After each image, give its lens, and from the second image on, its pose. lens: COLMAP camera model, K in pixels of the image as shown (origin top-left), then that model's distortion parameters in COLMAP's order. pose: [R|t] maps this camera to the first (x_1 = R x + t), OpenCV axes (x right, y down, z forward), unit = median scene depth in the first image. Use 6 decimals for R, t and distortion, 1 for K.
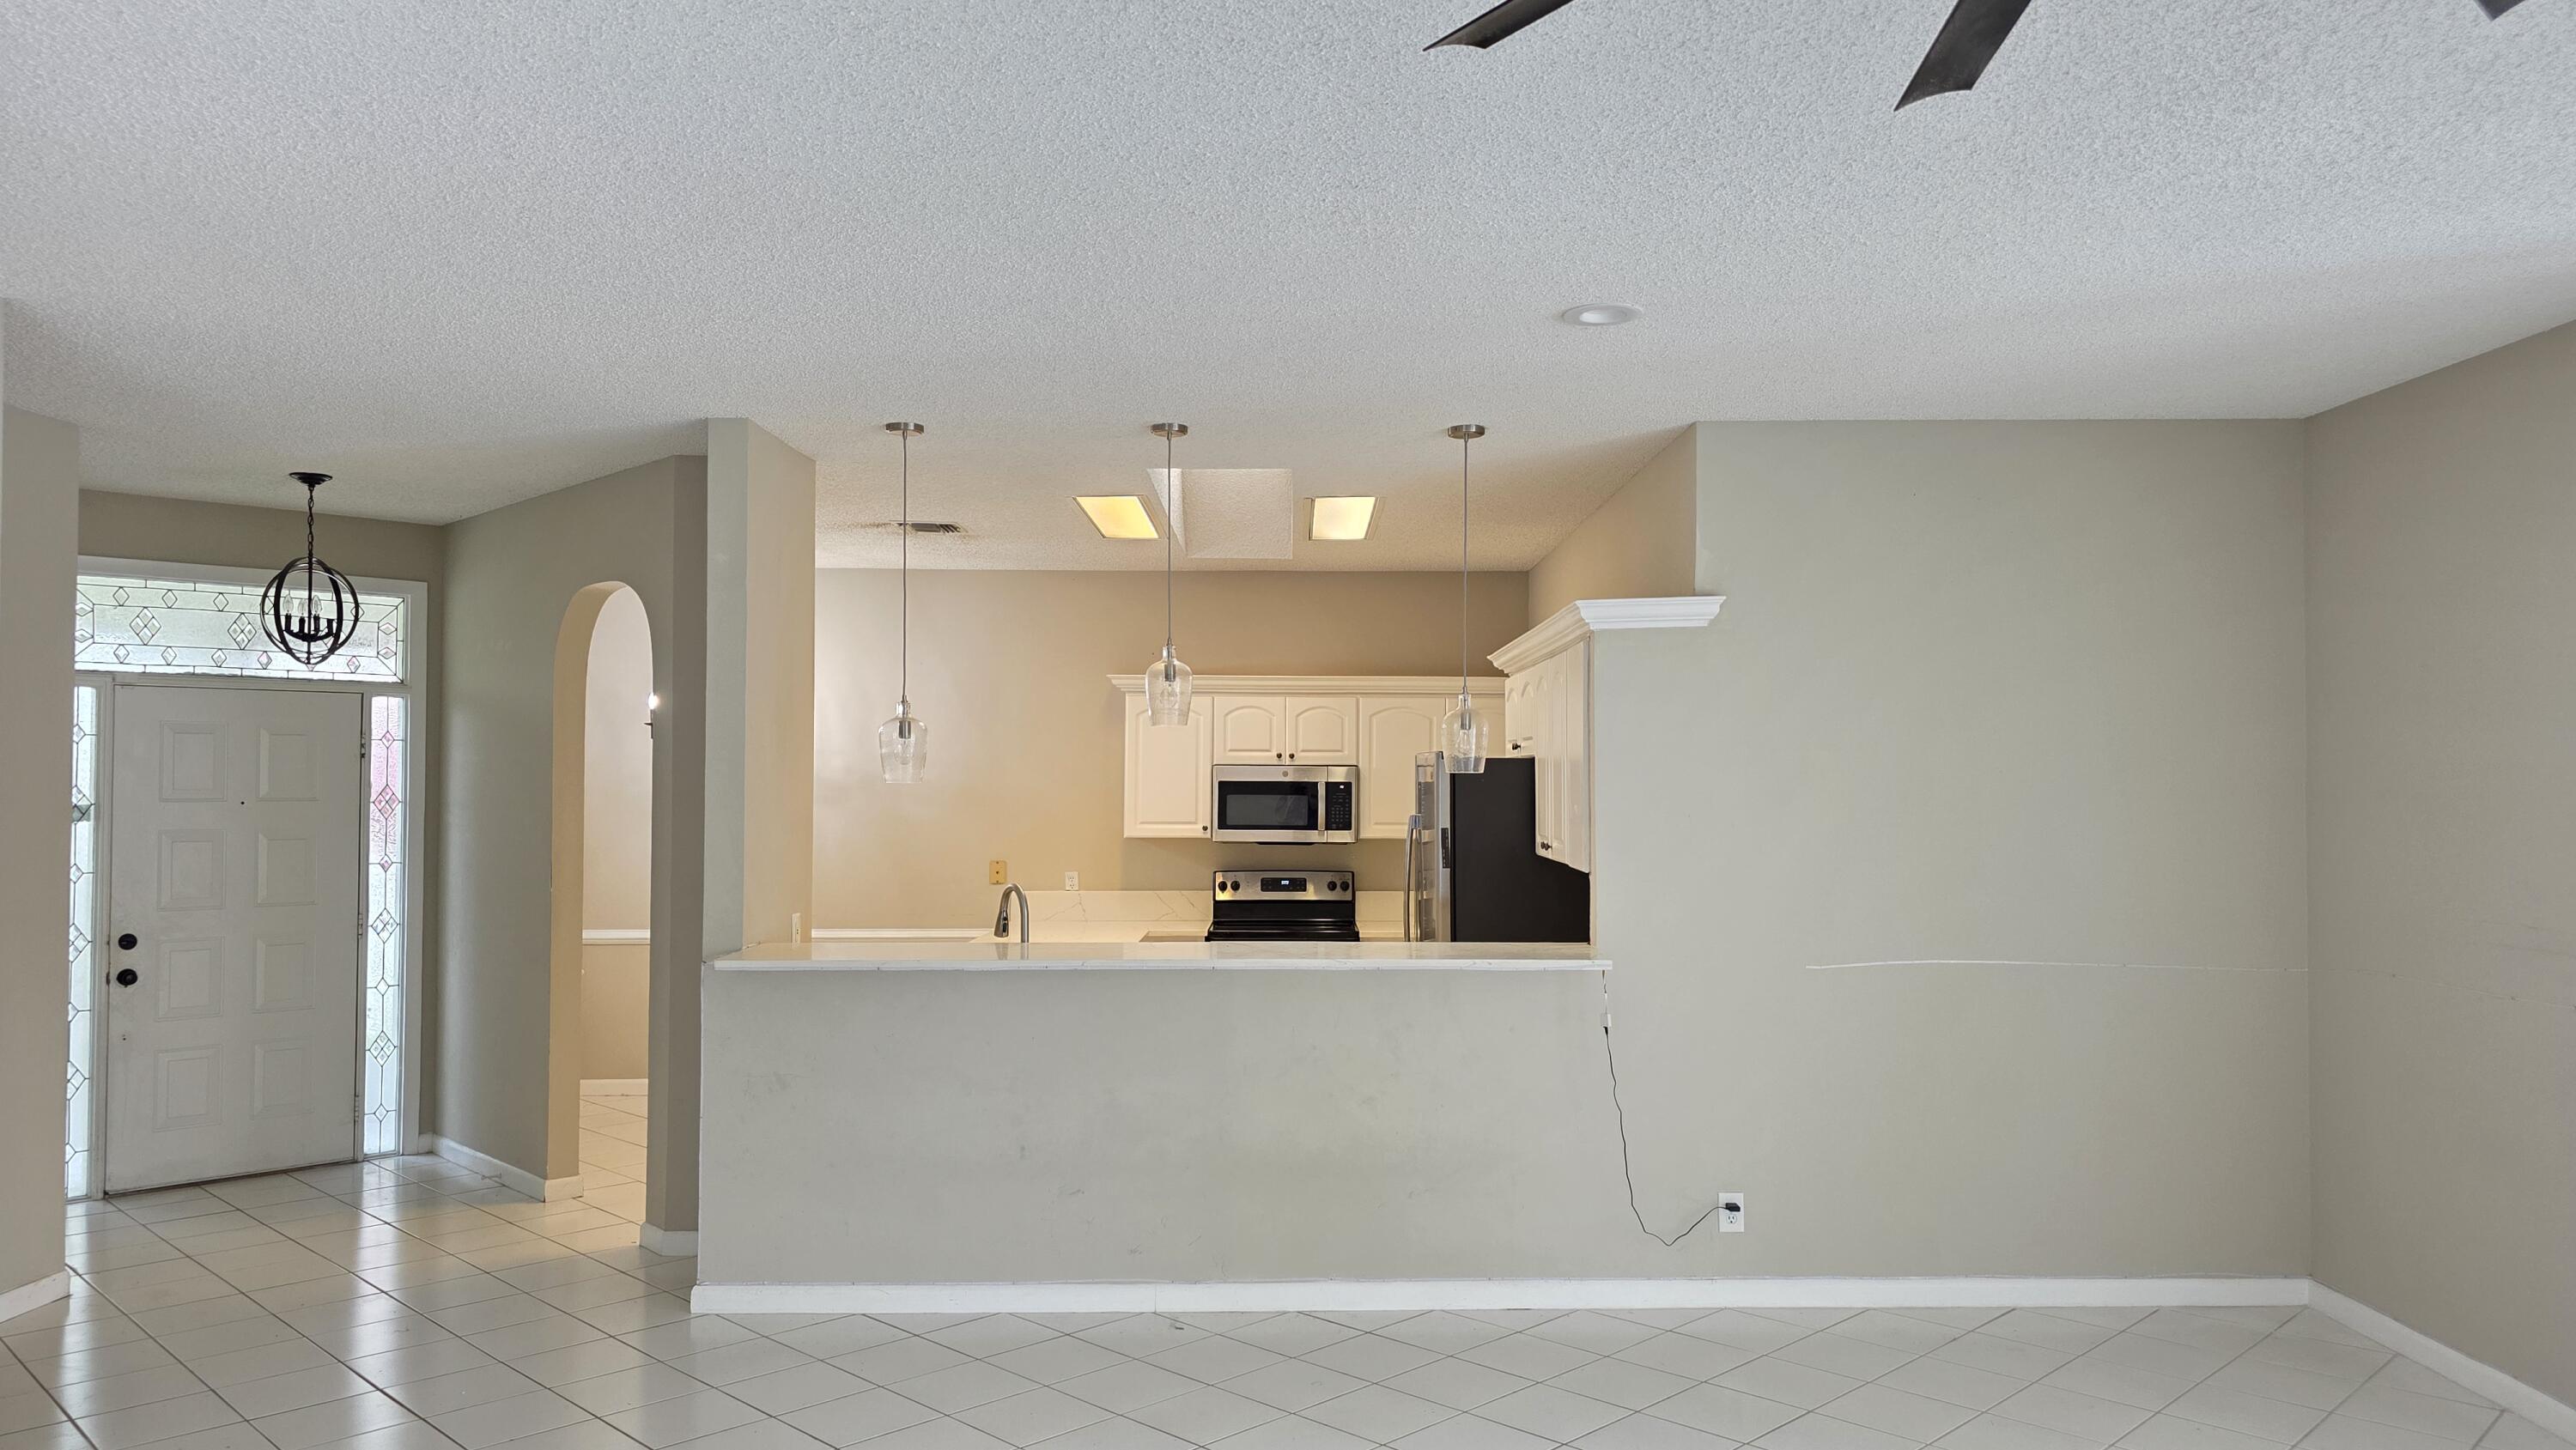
lens RADIAL K [[1719.0, 0, 1288.0], [0, 1719.0, 725.0], [0, 0, 1]] dist [0.050215, -0.044467]
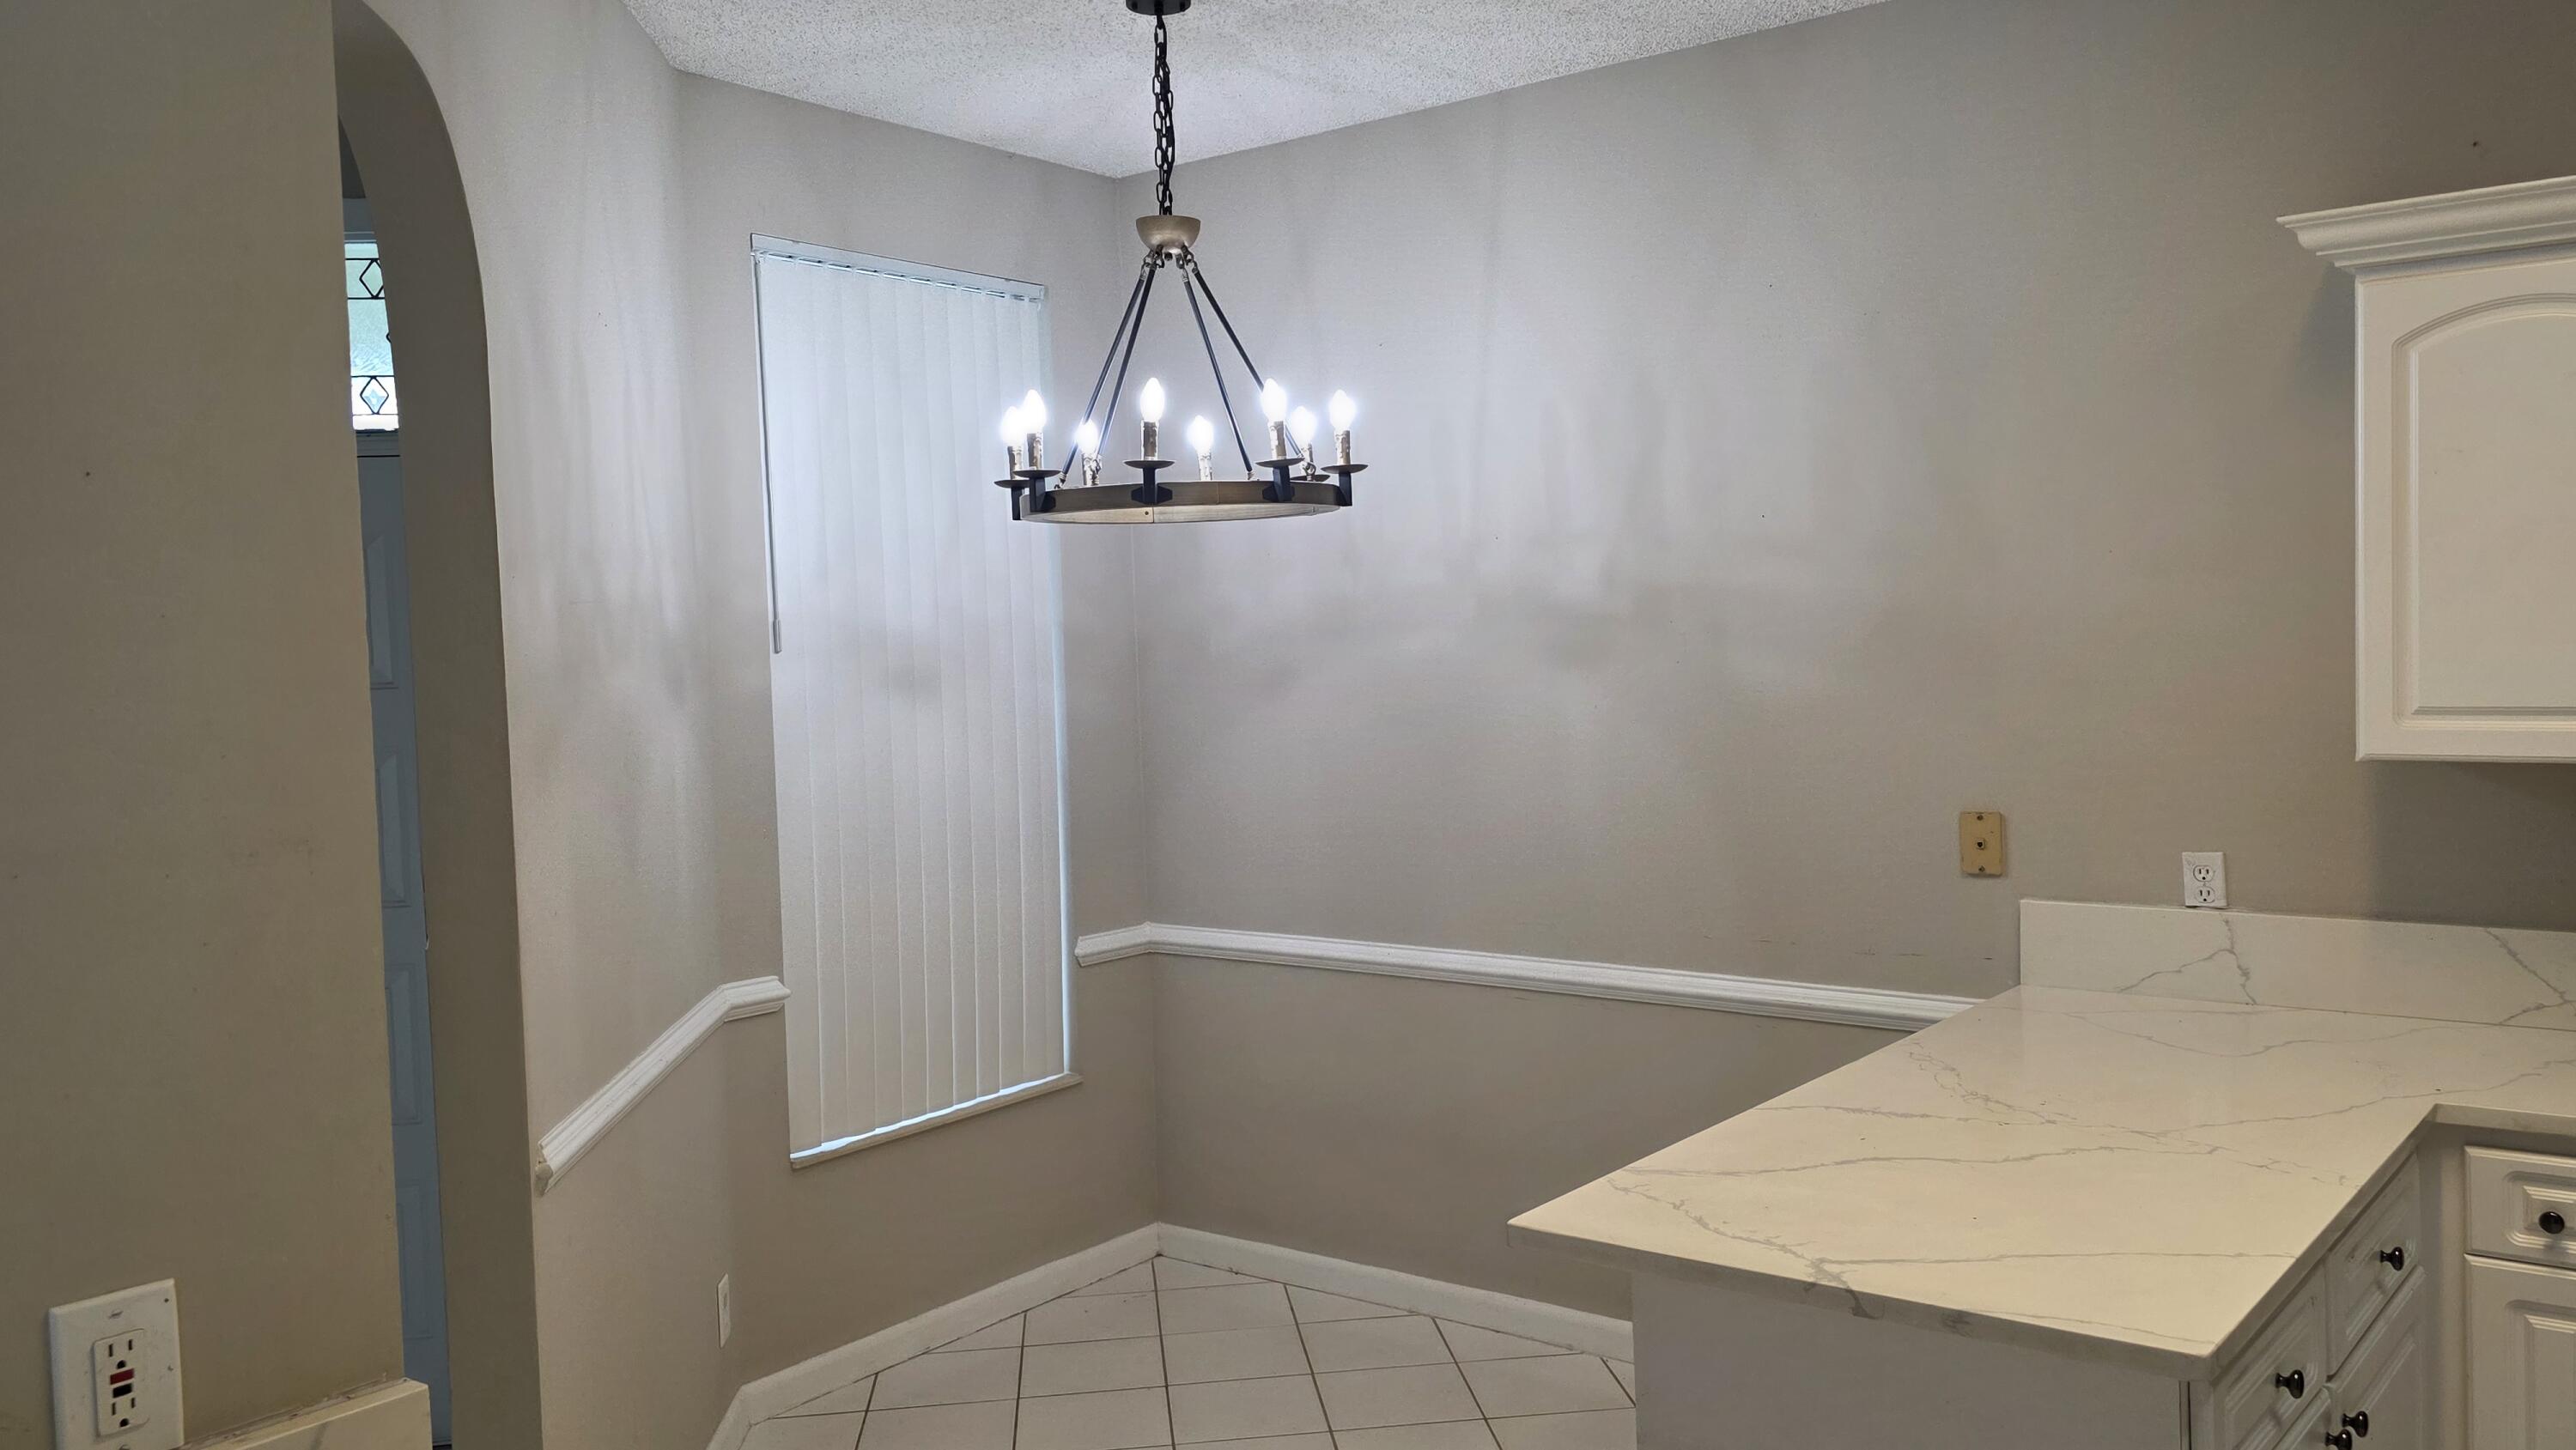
lens RADIAL K [[1968.1, 0, 1288.0], [0, 1968.1, 725.0], [0, 0, 1]] dist [0.009015, 0.002964]
pose [[0.775931, 0.003255, -0.630810, -0.028548], [0.054843, 0.995852, 0.072598, 0.030325], [0.628430, -0.090926, 0.772534, 0.788227]]
